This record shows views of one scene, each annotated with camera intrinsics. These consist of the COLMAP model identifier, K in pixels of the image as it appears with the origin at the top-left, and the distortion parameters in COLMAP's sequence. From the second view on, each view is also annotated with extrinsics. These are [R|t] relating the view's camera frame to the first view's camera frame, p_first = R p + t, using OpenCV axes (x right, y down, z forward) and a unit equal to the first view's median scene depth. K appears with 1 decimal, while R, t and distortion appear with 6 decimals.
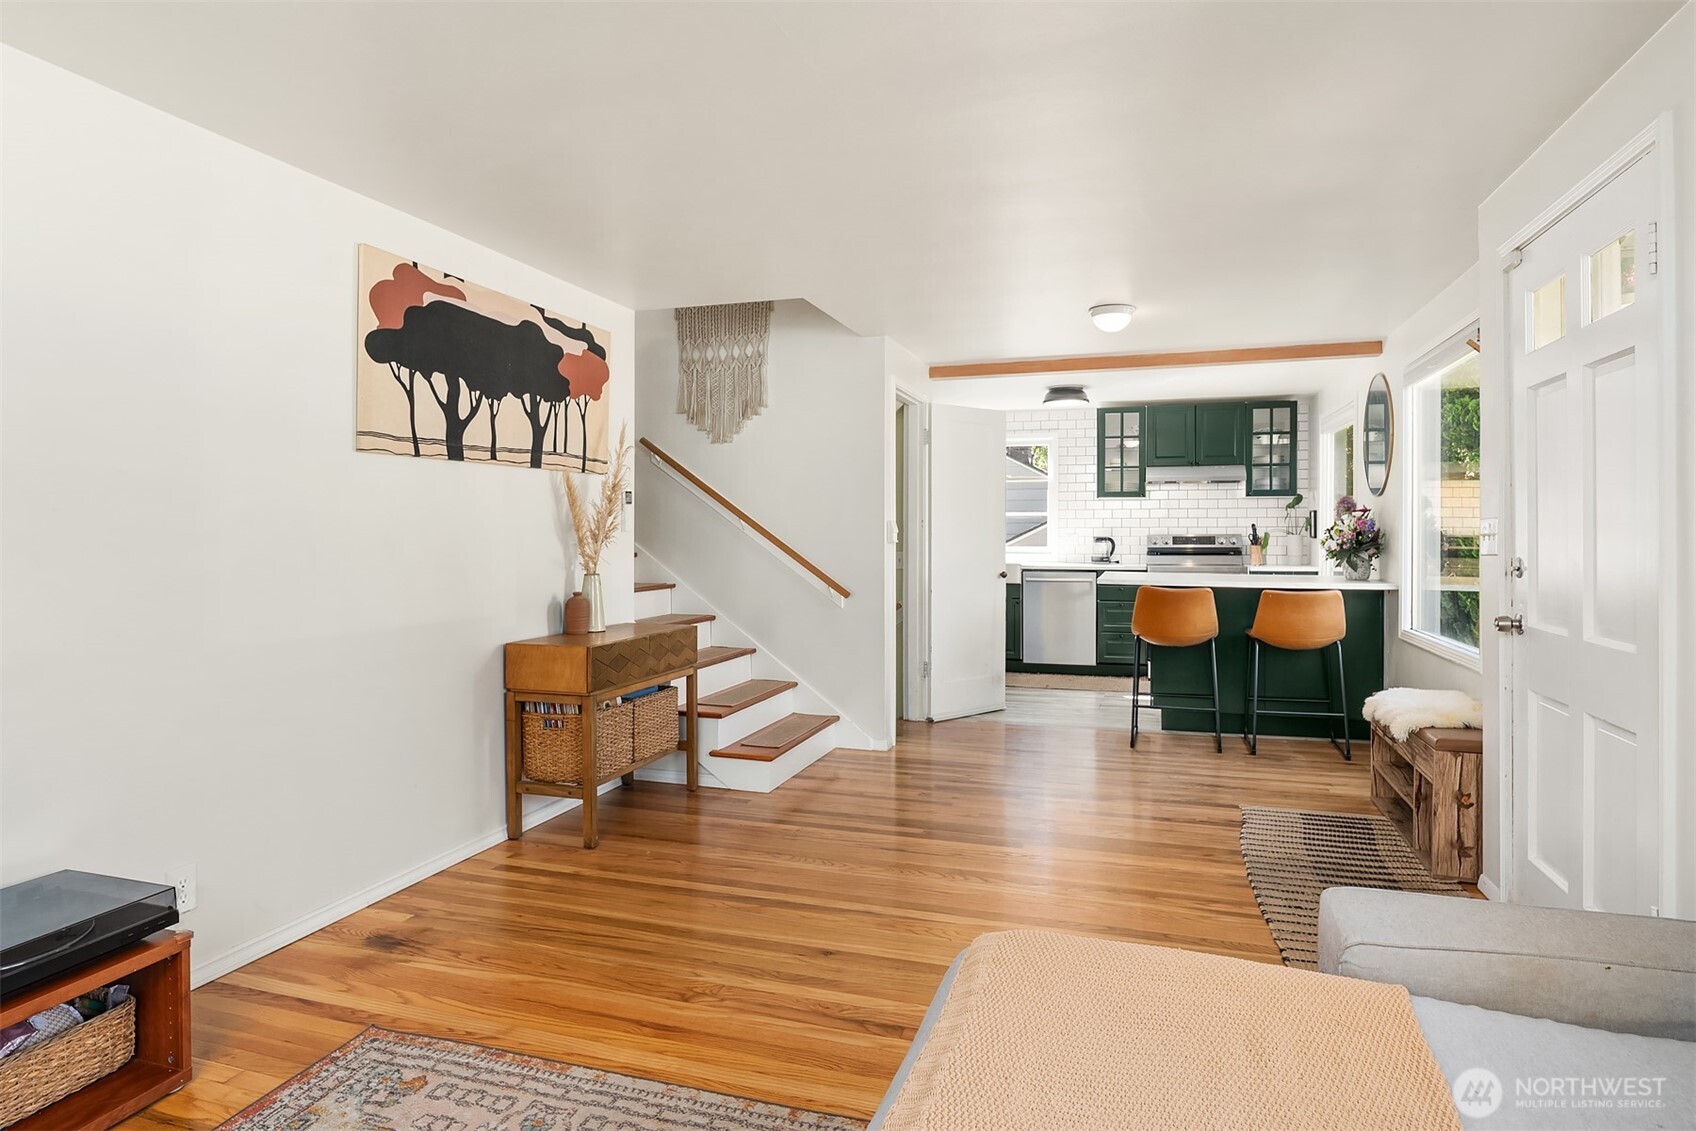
lens RADIAL K [[922.4, 0, 865.7], [0, 922.4, 527.9], [0, 0, 1]] dist [-0.001592, -0.001353]
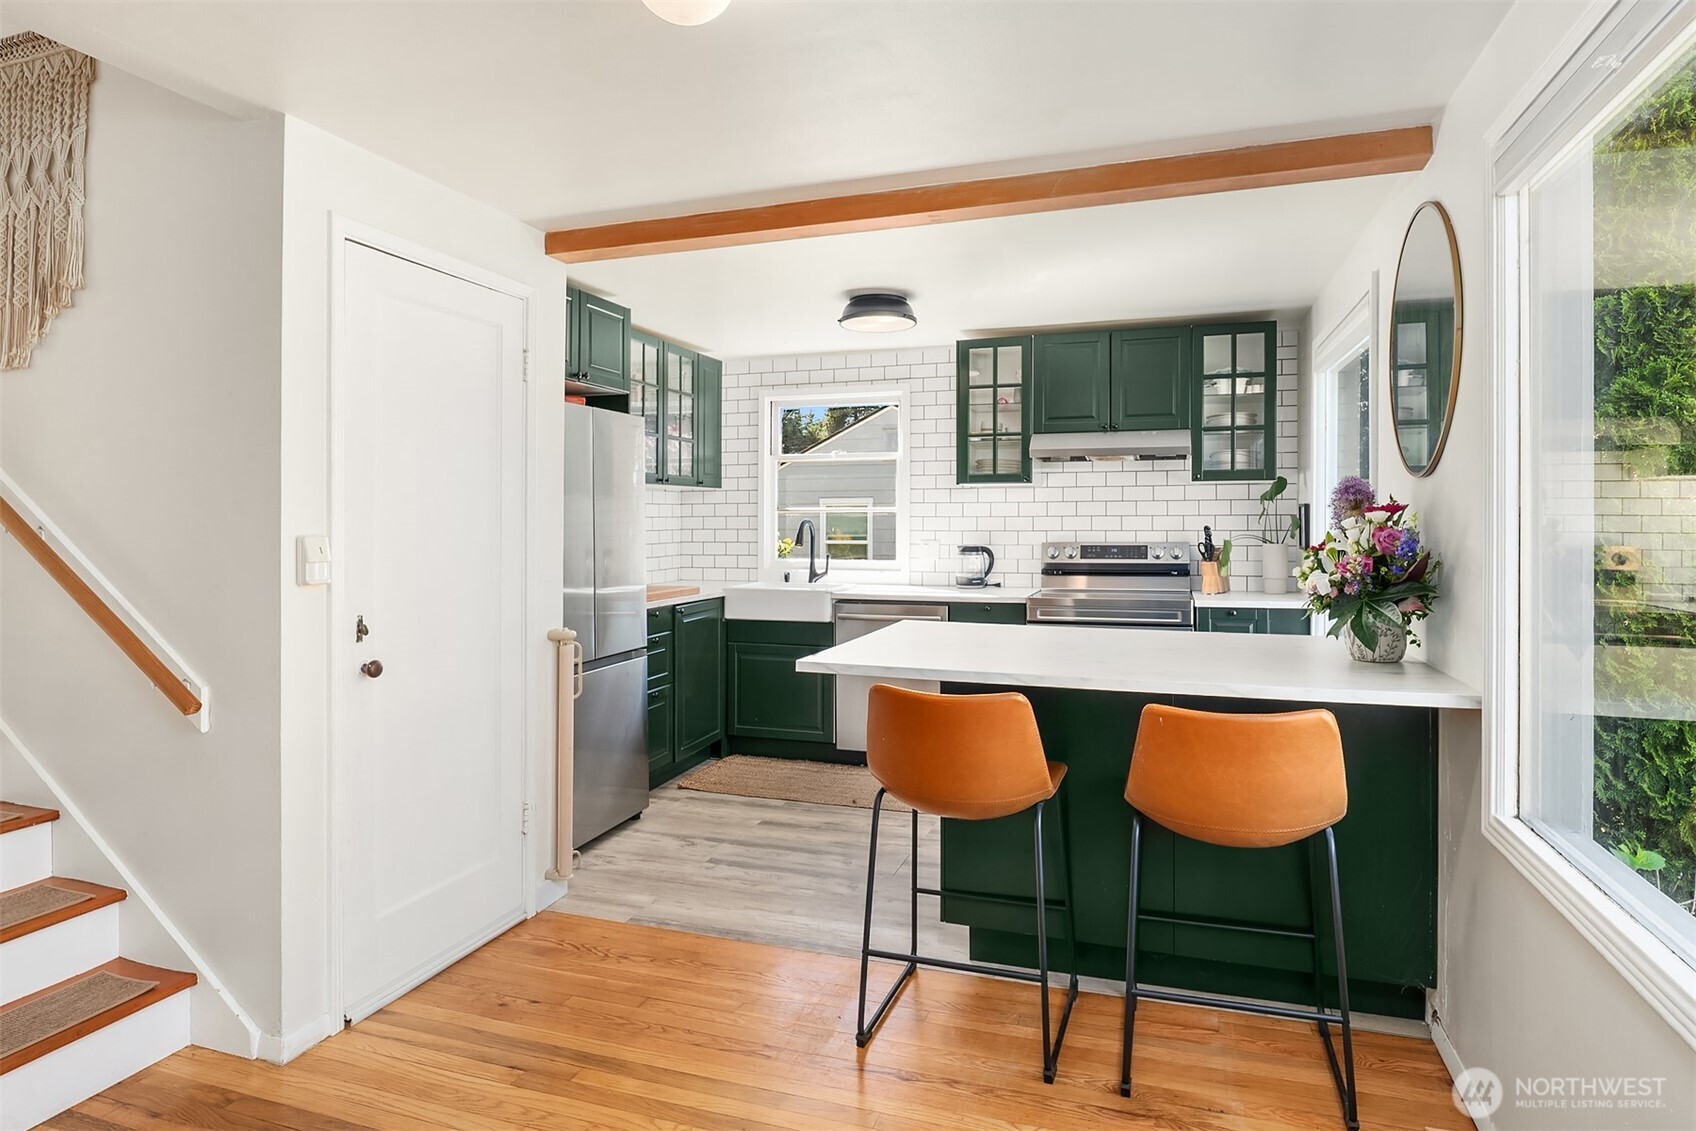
lens RADIAL K [[922.4, 0, 867.0], [0, 922.4, 523.2], [0, 0, 1]] dist [-0.001592, -0.001353]
pose [[0.999855, -0.001072, -0.016977, 0.201909], [0.001177, 0.999980, 0.006157, -0.010285], [0.016970, -0.006176, 0.999837, 0.377222]]
